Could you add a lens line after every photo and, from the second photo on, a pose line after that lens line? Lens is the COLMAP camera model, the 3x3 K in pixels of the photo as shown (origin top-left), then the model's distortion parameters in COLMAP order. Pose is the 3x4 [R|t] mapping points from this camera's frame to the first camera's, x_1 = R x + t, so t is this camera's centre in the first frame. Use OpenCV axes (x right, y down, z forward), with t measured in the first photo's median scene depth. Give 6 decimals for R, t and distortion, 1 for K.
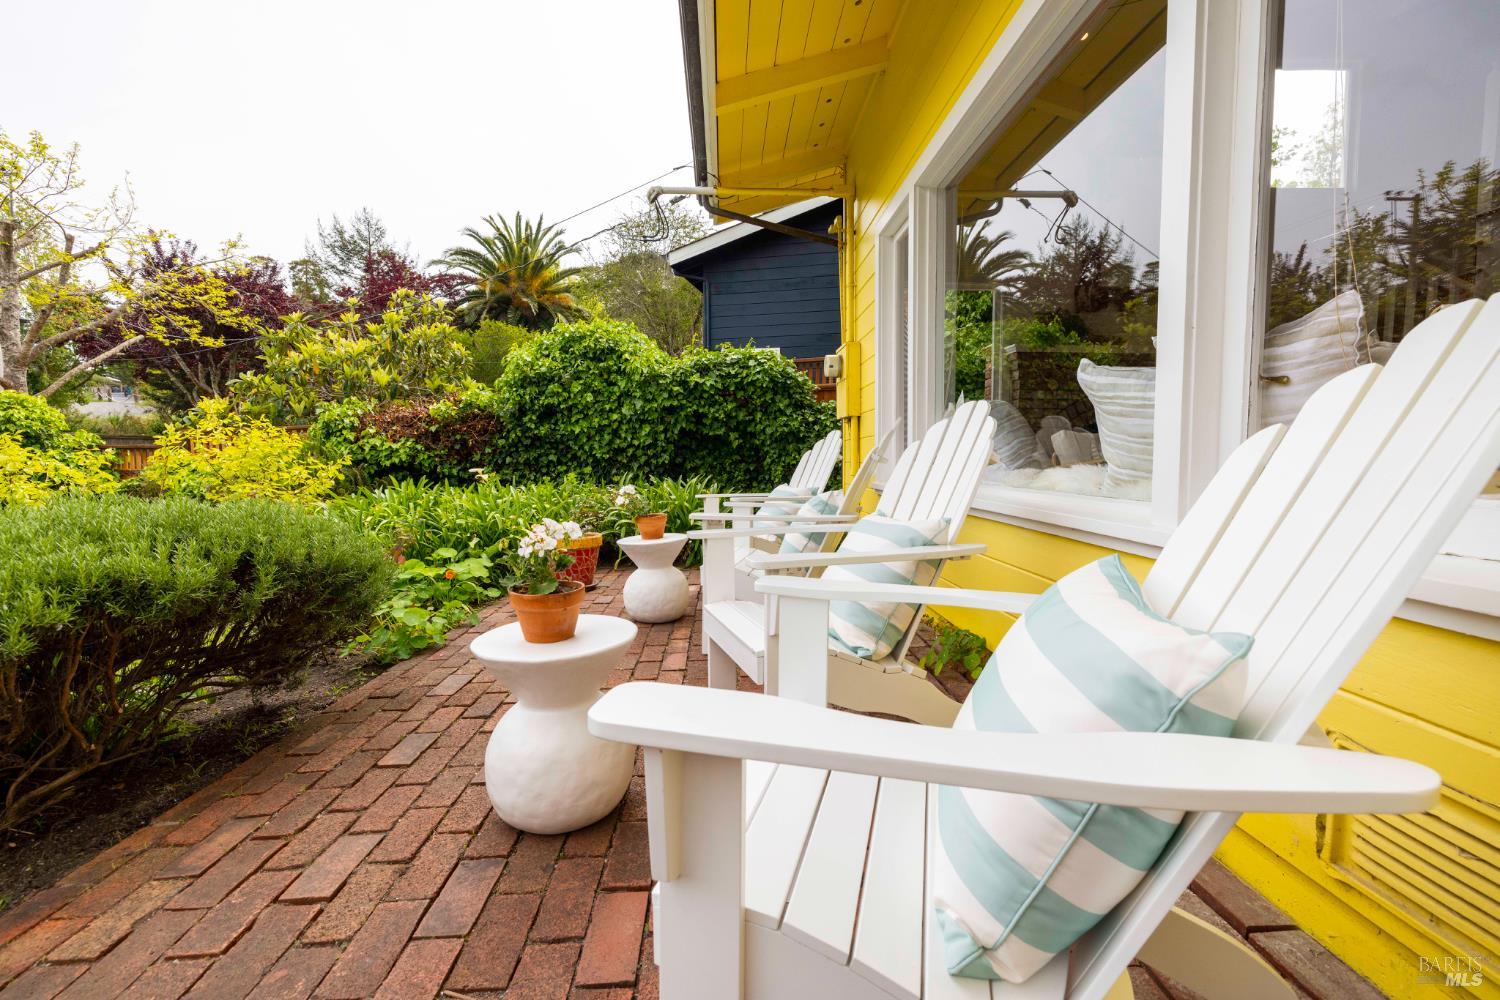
lens RADIAL K [[629.0, 0, 755.6], [0, 629.0, 493.0], [0, 0, 1]] dist [0.003725, -0.001723]
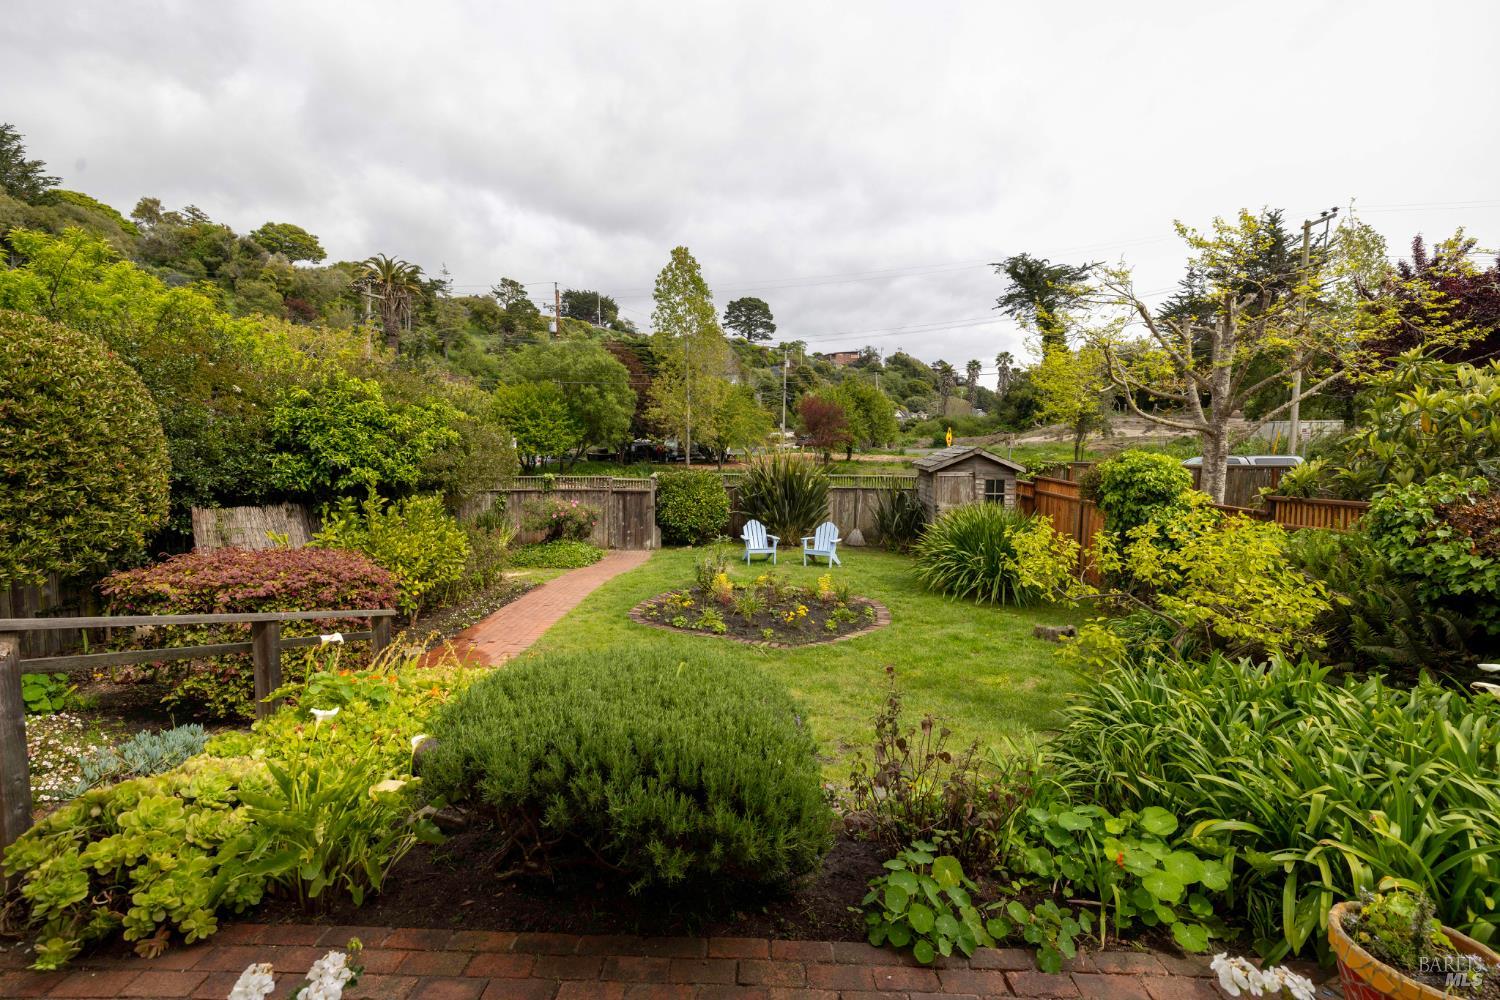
lens RADIAL K [[629.0, 0, 744.2], [0, 629.0, 498.2], [0, 0, 1]] dist [0.003725, -0.001723]
pose [[-0.068273, 0.085790, -0.993971, 0.076377], [-0.078096, 0.992779, 0.091052, -0.136964], [0.994605, 0.083841, -0.061080, 0.323736]]
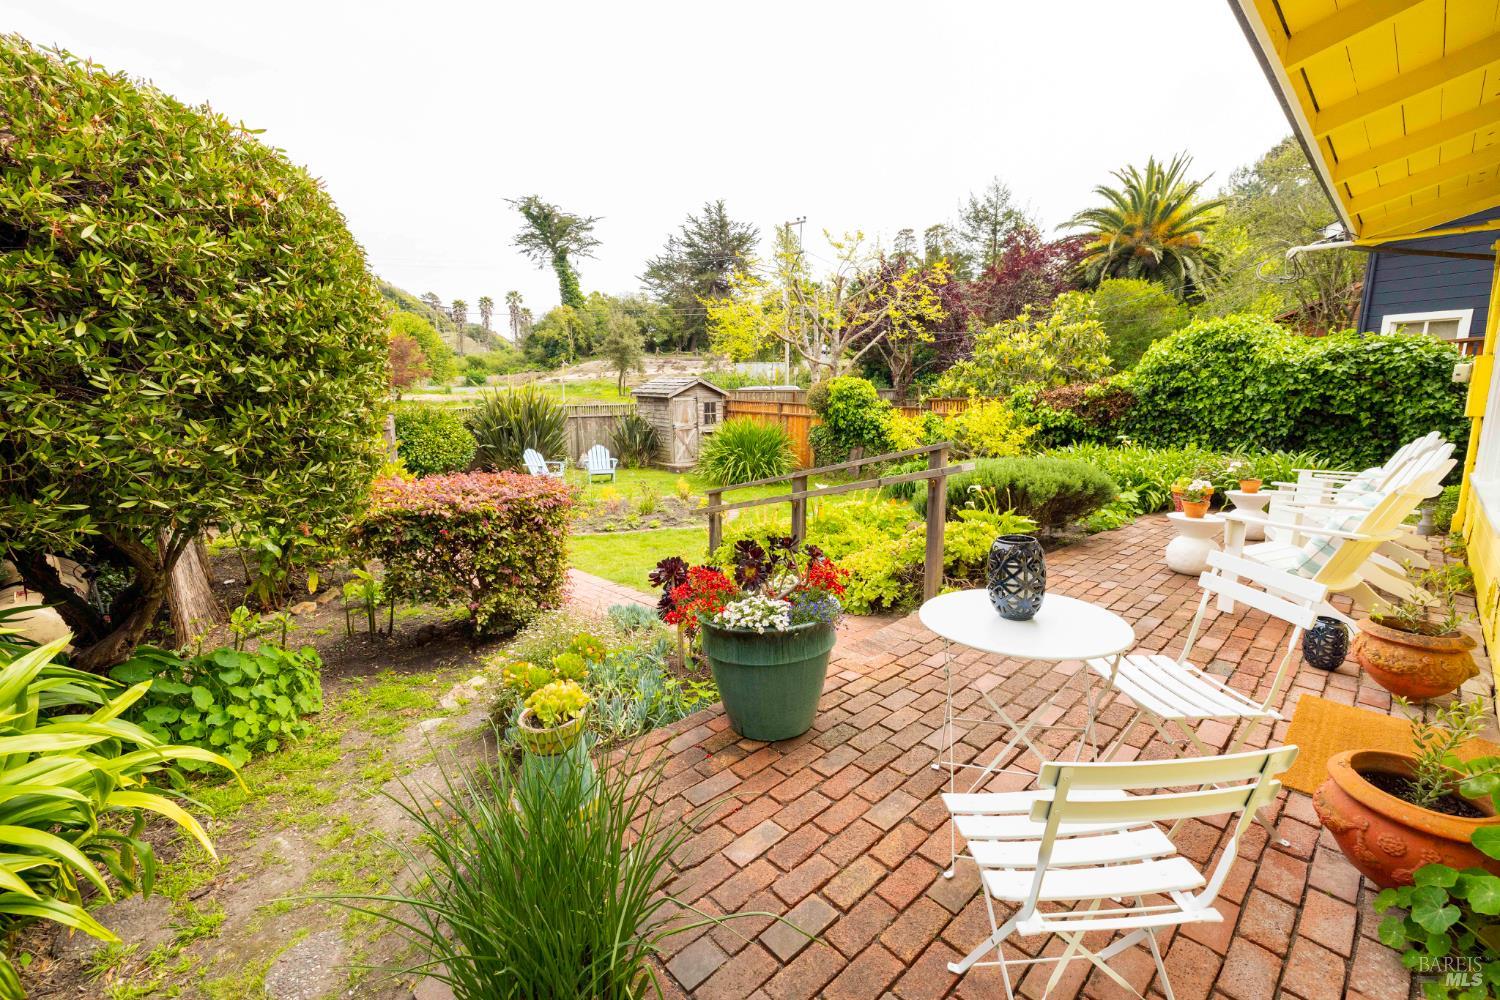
lens RADIAL K [[629.0, 0, 746.9], [0, 629.0, 492.3], [0, 0, 1]] dist [0.003725, -0.001723]
pose [[0.641341, 0.127874, -0.756525, 0.126353], [-0.053216, 0.991053, 0.122402, -0.033287], [0.765408, -0.038242, 0.642408, -0.573430]]
